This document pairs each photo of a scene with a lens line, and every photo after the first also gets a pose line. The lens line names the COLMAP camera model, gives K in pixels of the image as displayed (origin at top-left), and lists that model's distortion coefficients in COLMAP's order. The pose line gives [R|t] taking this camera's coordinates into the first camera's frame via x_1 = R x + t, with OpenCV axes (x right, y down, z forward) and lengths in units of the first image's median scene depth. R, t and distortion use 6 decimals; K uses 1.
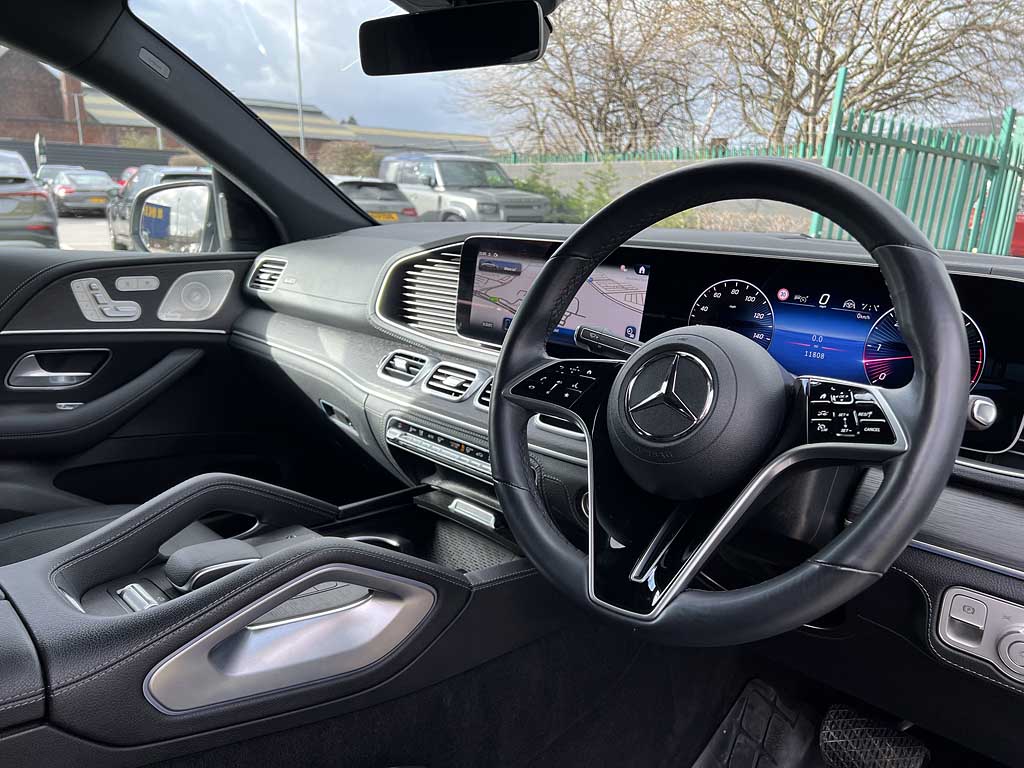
lens RADIAL K [[776.0, 0, 512.0], [0, 776.0, 384.0], [0, 0, 1]] dist [-0.003437, -0.010788]
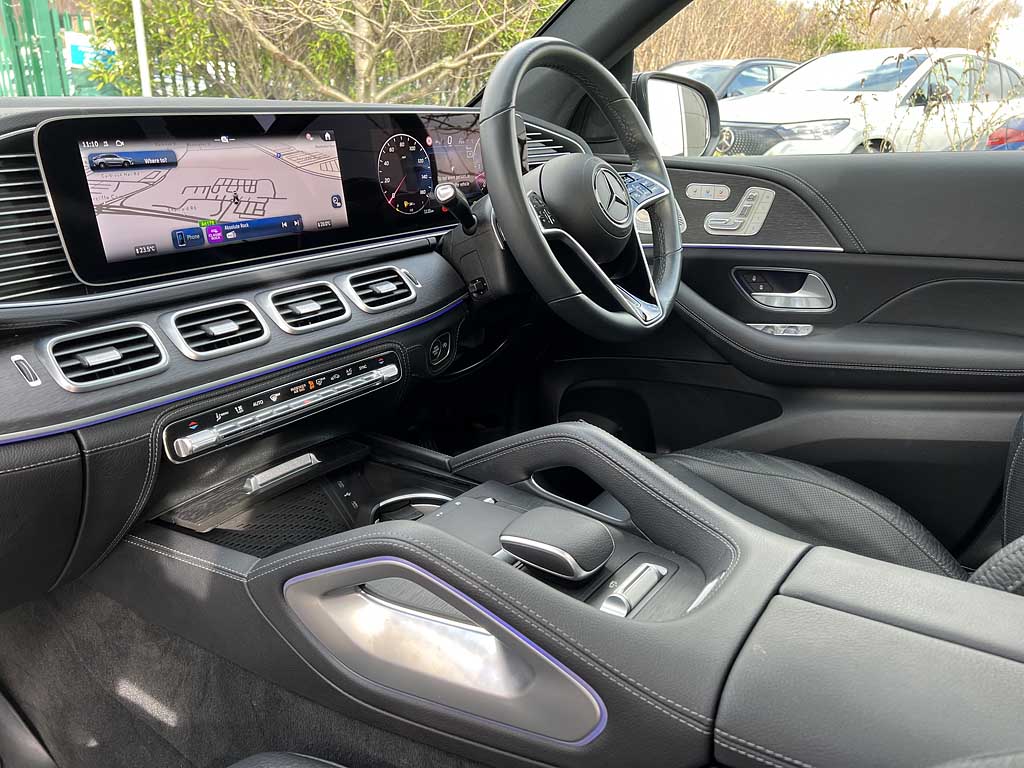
lens RADIAL K [[776.0, 0, 512.0], [0, 776.0, 384.0], [0, 0, 1]] dist [-0.003437, -0.010788]
pose [[-0.160783, -0.377272, 0.912039, -0.991327], [0.196006, 0.893451, 0.404136, -0.242346], [-0.967332, 0.243743, -0.069704, 1.018934]]
